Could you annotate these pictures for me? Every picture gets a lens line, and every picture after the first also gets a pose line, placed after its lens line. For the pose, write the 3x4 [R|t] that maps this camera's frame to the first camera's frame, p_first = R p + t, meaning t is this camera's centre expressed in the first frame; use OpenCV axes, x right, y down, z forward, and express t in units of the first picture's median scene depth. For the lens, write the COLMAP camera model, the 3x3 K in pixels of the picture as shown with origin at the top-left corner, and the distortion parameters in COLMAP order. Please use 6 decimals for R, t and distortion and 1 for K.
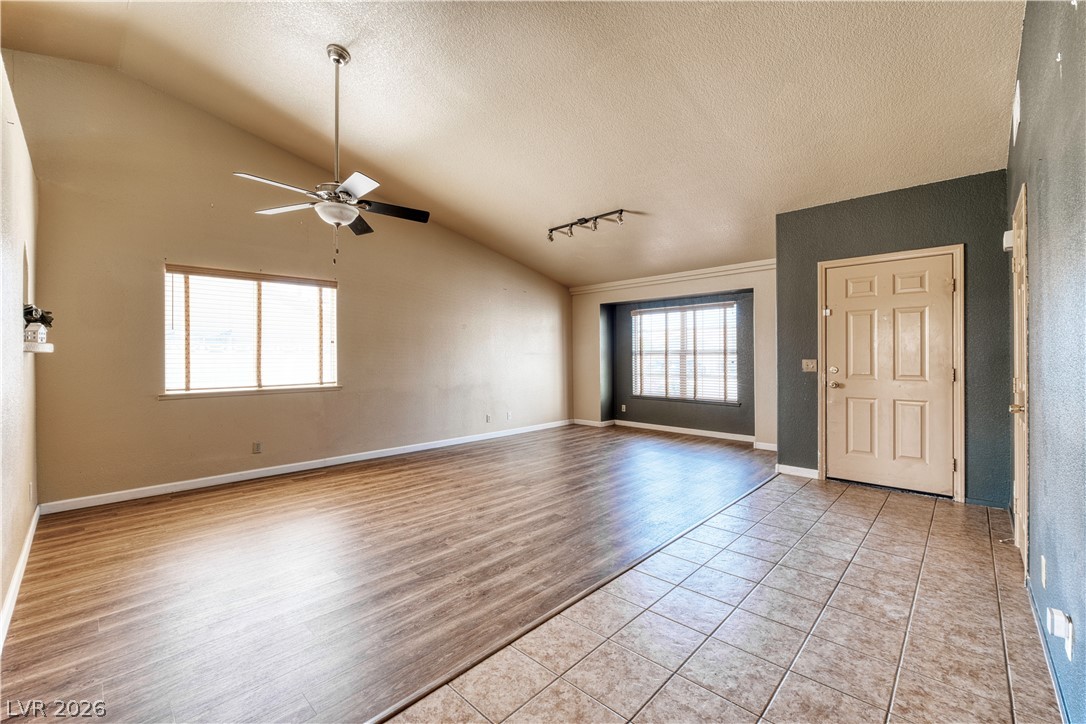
lens RADIAL K [[438.1, 0, 550.3], [0, 438.1, 358.6], [0, 0, 1]] dist [-0.001381, -0.005912]
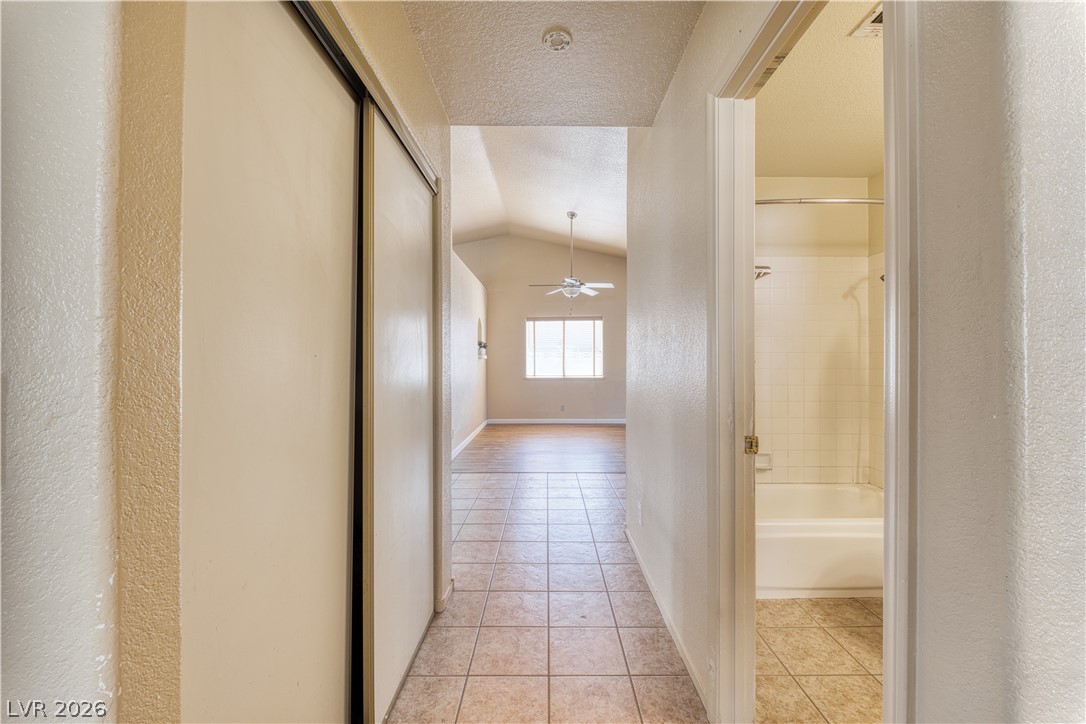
lens RADIAL K [[453.8, 0, 543.0], [0, 453.8, 362.0], [0, 0, 1]] dist [-0.002151, -0.000646]
pose [[0.673417, 0.007510, -0.739225, 0.843553], [-0.006698, 0.999969, 0.004057, -0.005244], [0.739233, 0.002219, 0.673446, -0.456103]]
